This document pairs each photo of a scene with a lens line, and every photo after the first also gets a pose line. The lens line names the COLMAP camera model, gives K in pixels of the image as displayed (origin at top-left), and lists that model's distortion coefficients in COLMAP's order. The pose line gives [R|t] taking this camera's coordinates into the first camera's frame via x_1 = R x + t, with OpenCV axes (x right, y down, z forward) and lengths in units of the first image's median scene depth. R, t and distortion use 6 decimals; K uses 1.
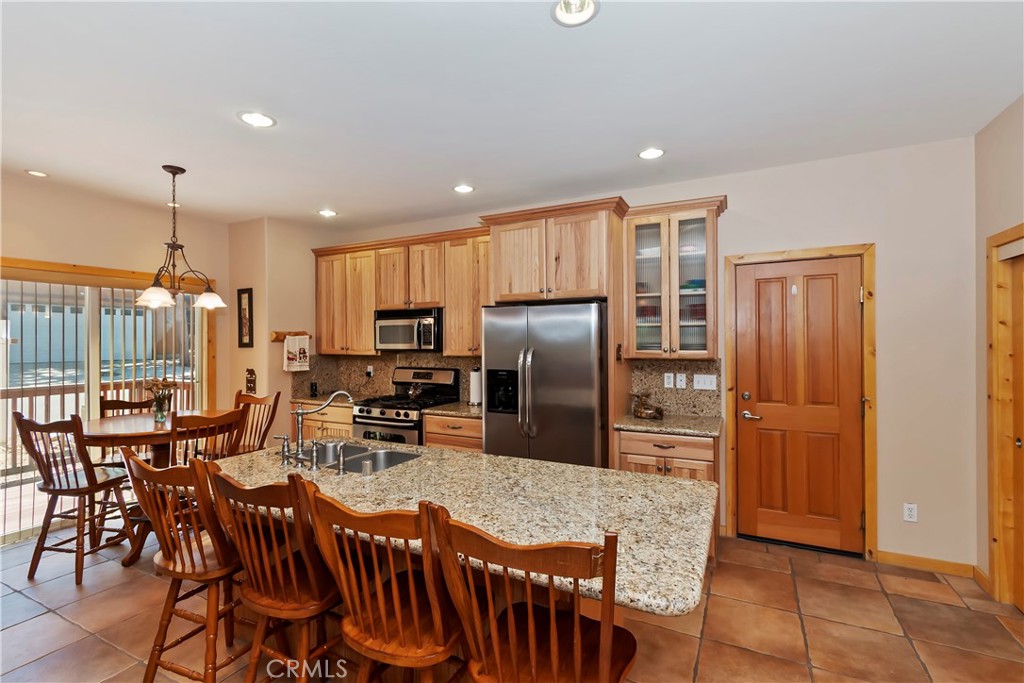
lens RADIAL K [[462.7, 0, 507.3], [0, 462.7, 338.8], [0, 0, 1]] dist [-0.004328, 0.000260]
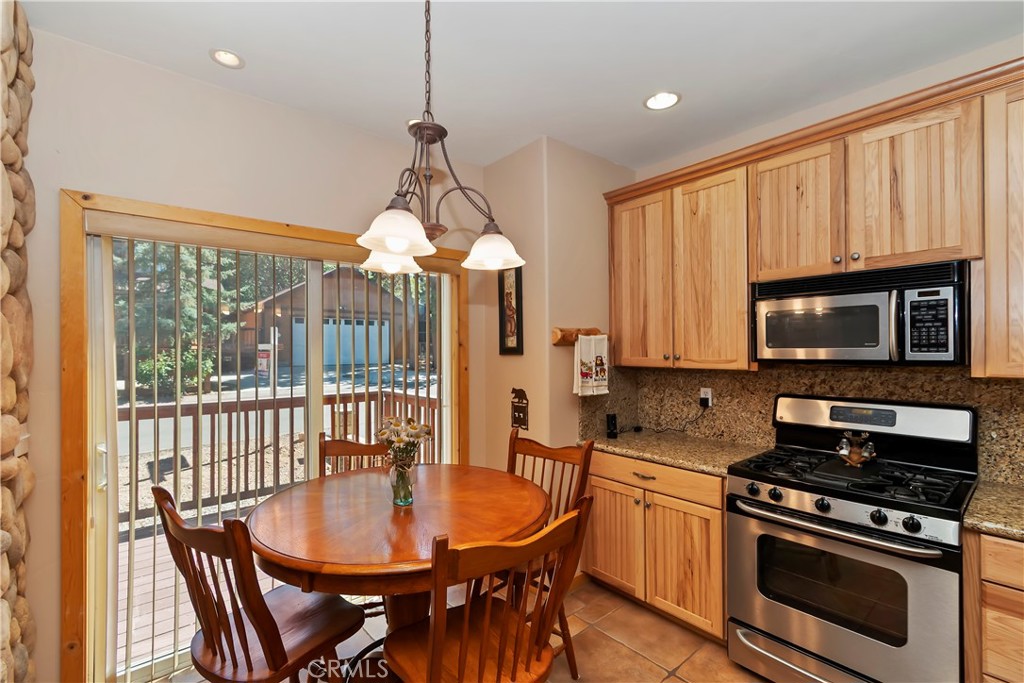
lens RADIAL K [[462.7, 0, 514.5], [0, 462.7, 344.9], [0, 0, 1]] dist [-0.004328, 0.000260]
pose [[0.925555, -0.003395, -0.378598, -0.330891], [0.002566, 0.999993, -0.002693, 0.007256], [0.378604, 0.001521, 0.925557, 0.428365]]
